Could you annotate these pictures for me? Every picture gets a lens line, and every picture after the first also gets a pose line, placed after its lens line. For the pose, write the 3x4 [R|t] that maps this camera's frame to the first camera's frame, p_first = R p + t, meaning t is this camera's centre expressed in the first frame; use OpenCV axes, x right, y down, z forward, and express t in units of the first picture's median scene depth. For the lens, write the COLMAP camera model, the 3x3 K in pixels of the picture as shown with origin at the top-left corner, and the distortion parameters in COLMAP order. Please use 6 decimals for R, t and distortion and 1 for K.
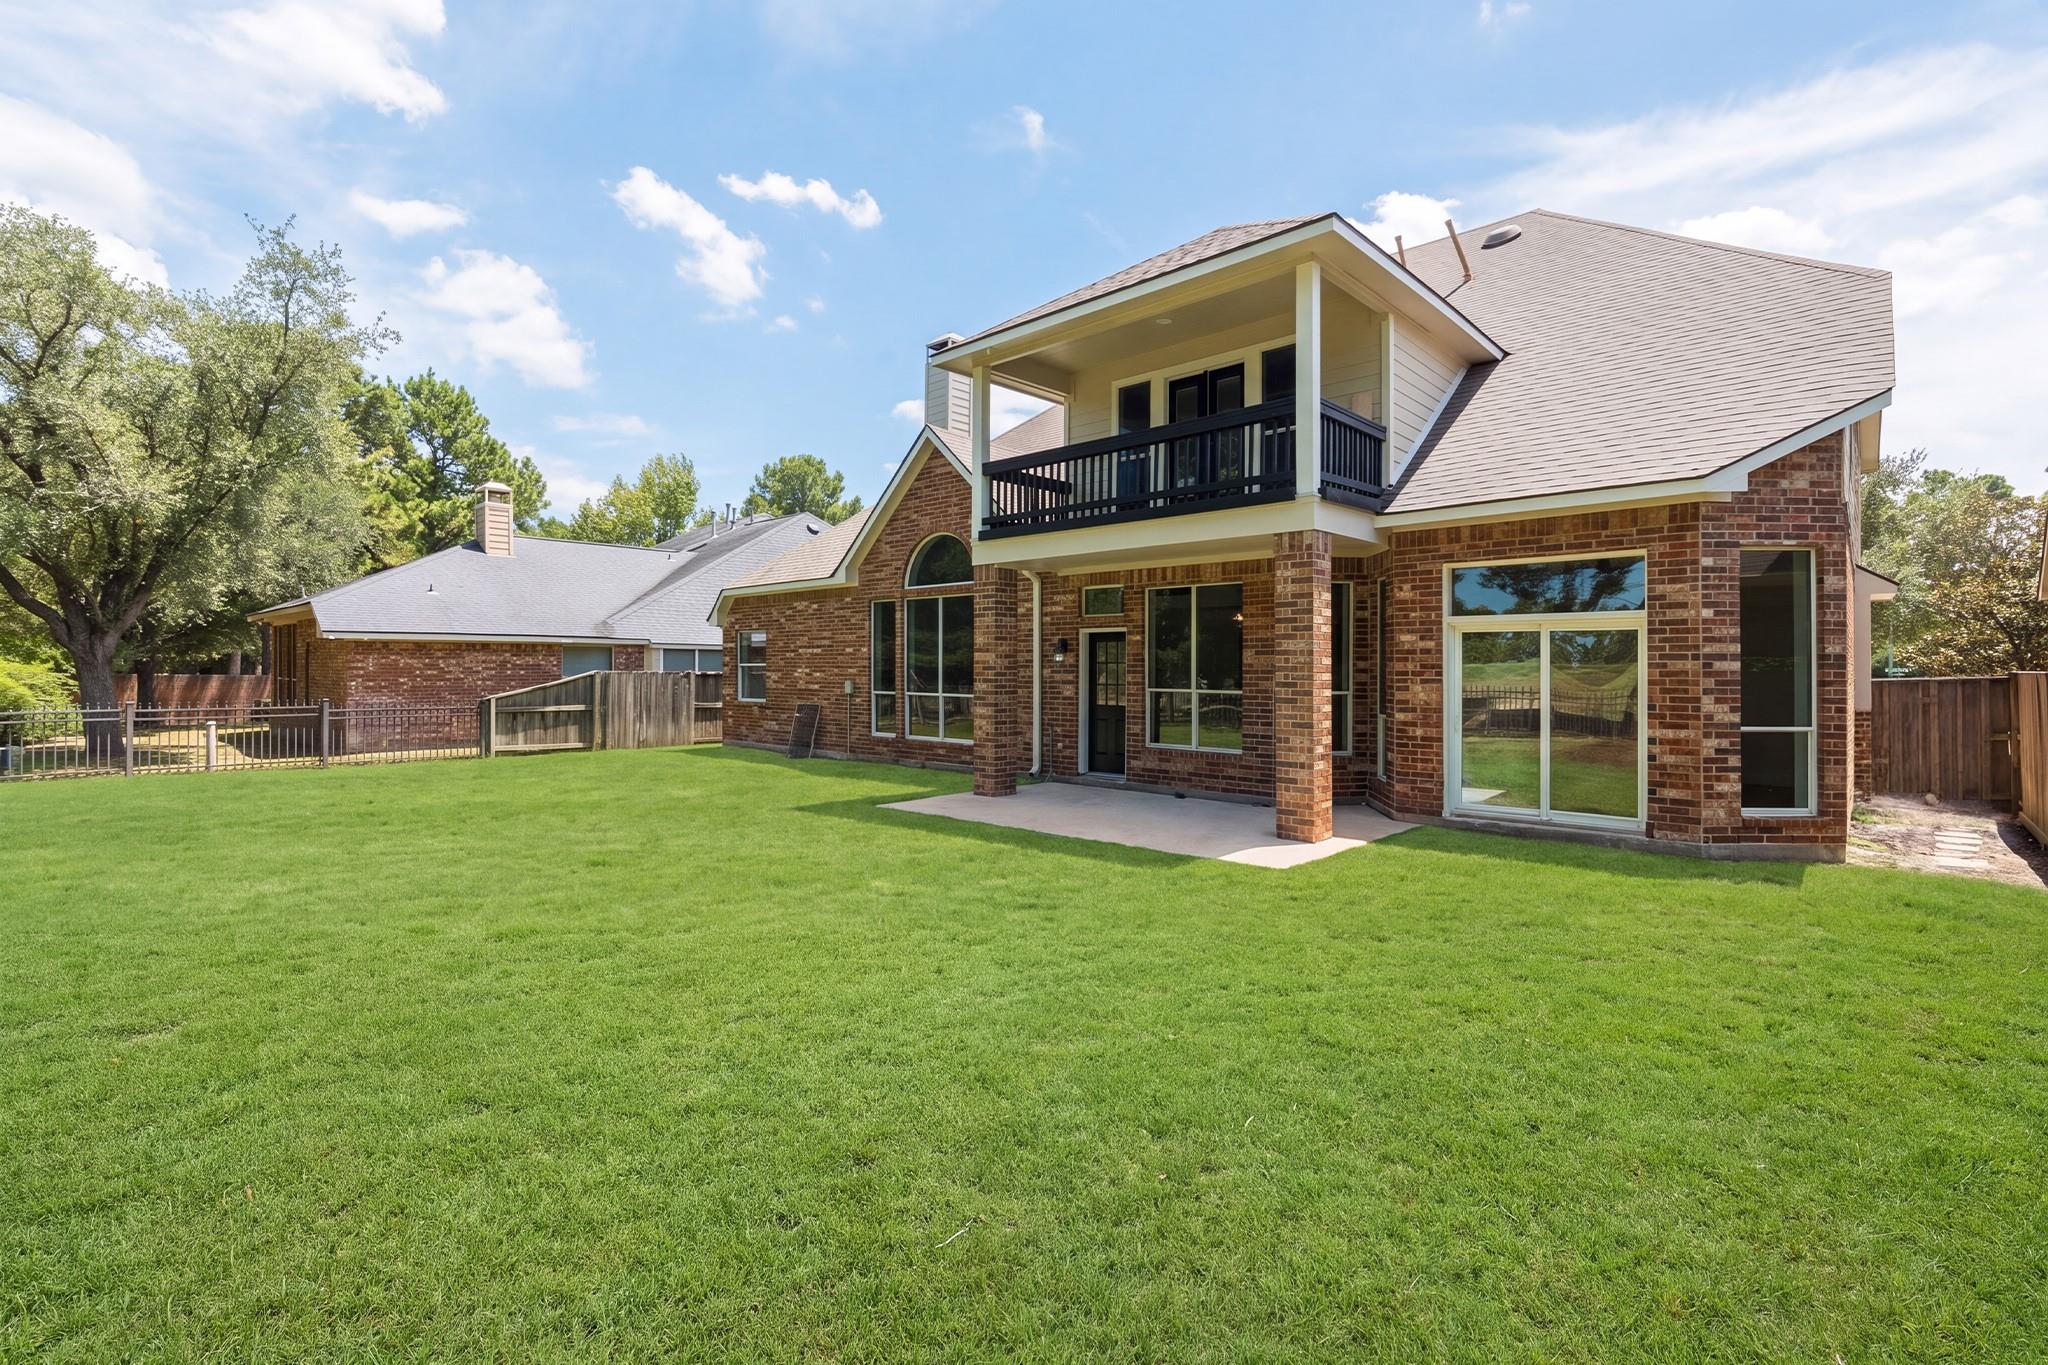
lens RADIAL K [[889.1, 0, 1029.0], [0, 889.1, 656.2], [0, 0, 1]] dist [-0.000533, -0.000084]
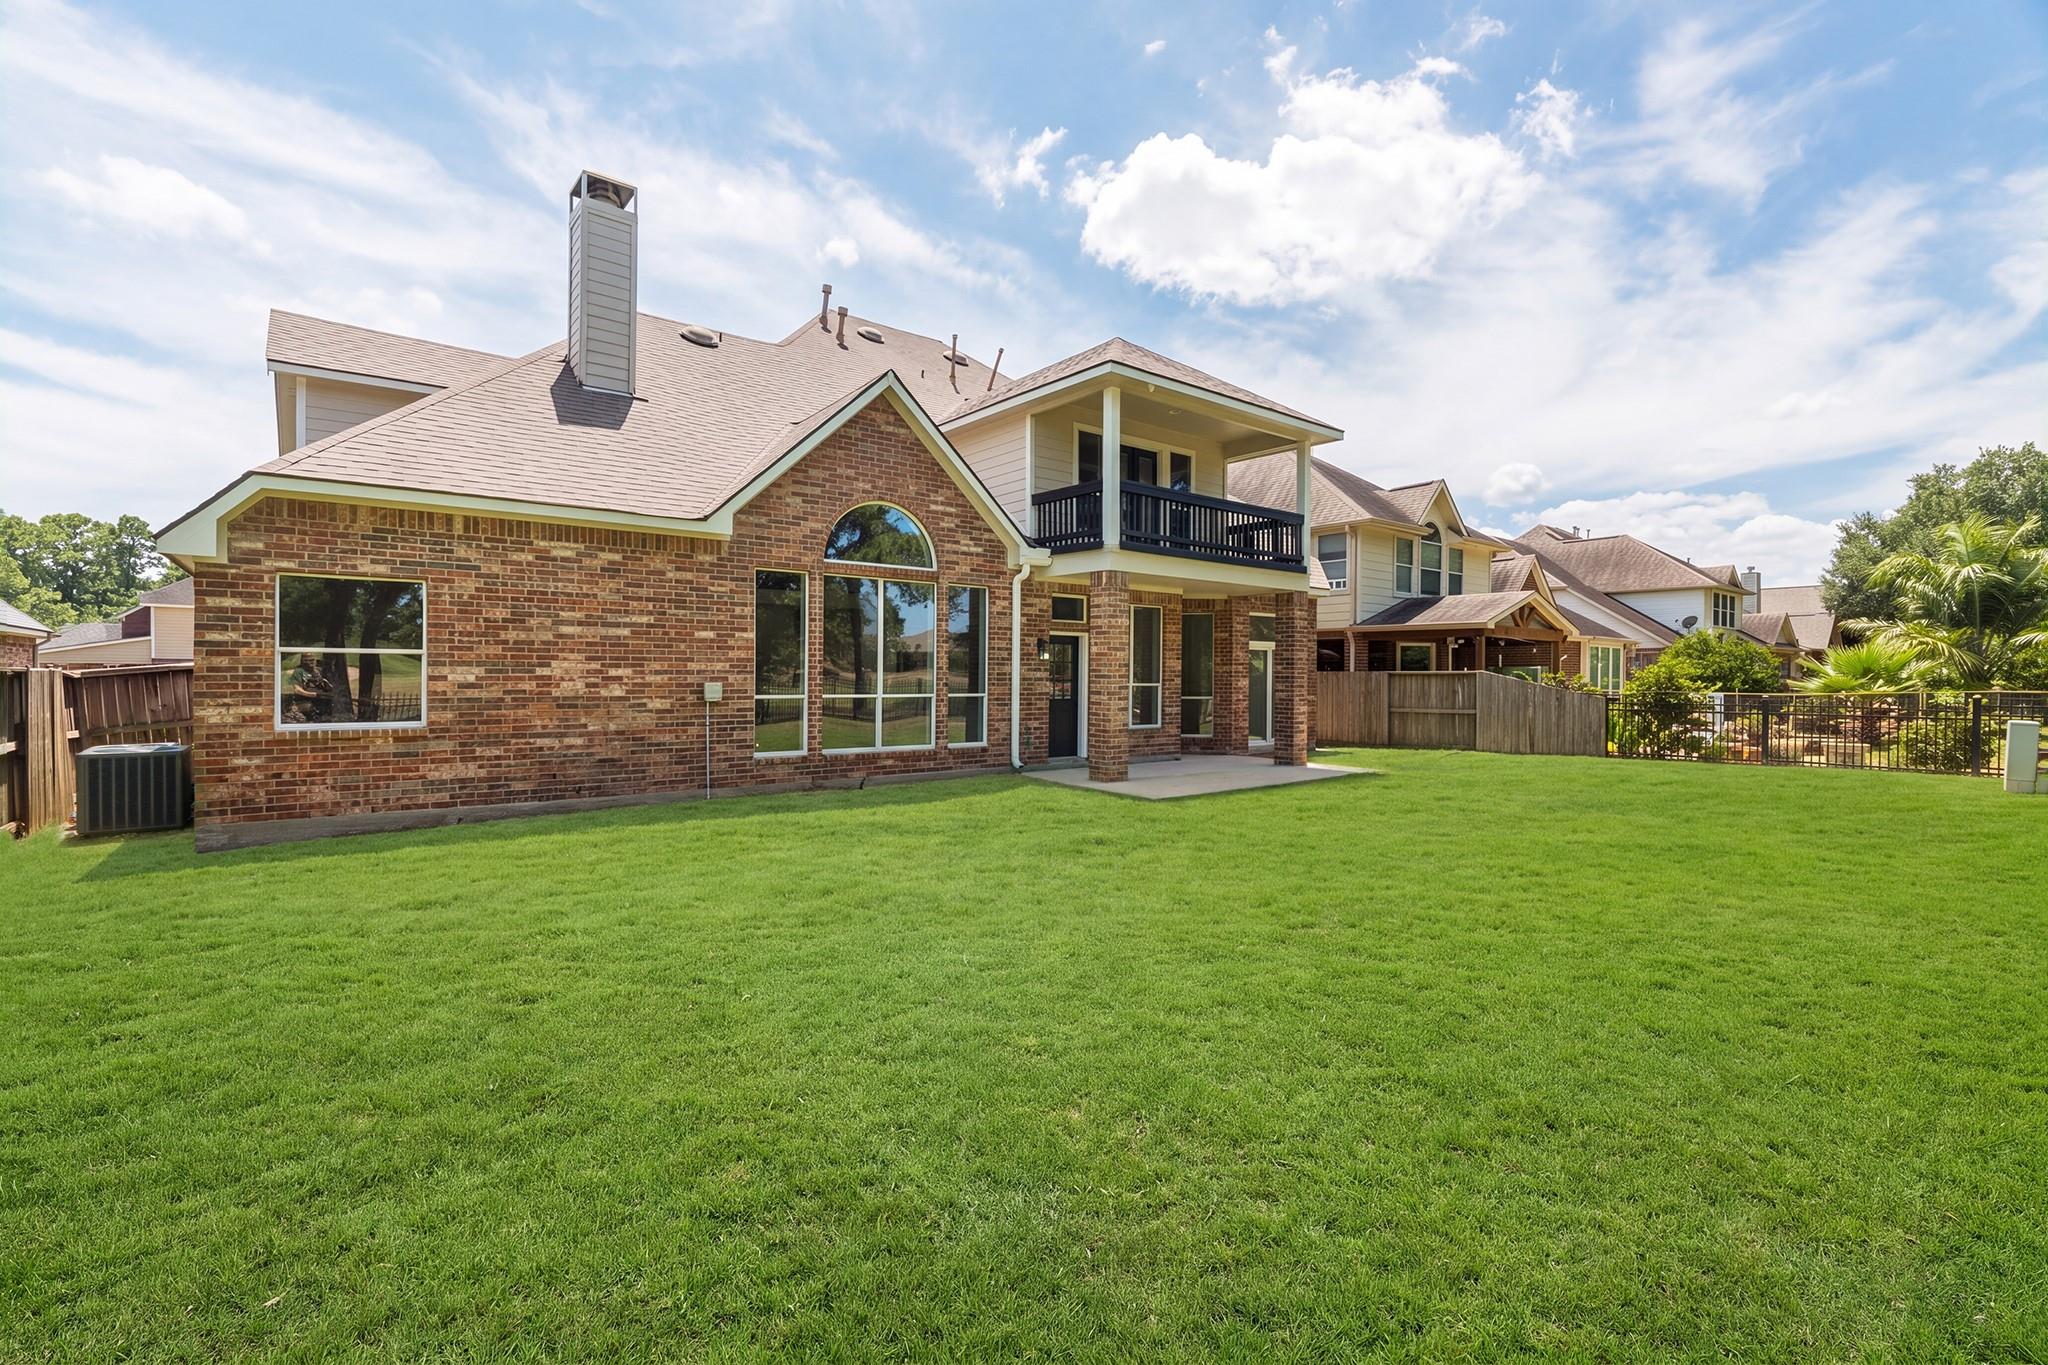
lens RADIAL K [[946.6, 0, 1024.0], [0, 946.6, 682.5], [0, 0, 1]] dist [-0.000324, -0.000087]
pose [[0.147753, 0.003316, 0.989019, -0.897262], [-0.010376, 0.999945, -0.001802, 0.028337], [-0.988970, -0.009995, 0.147779, 0.687285]]
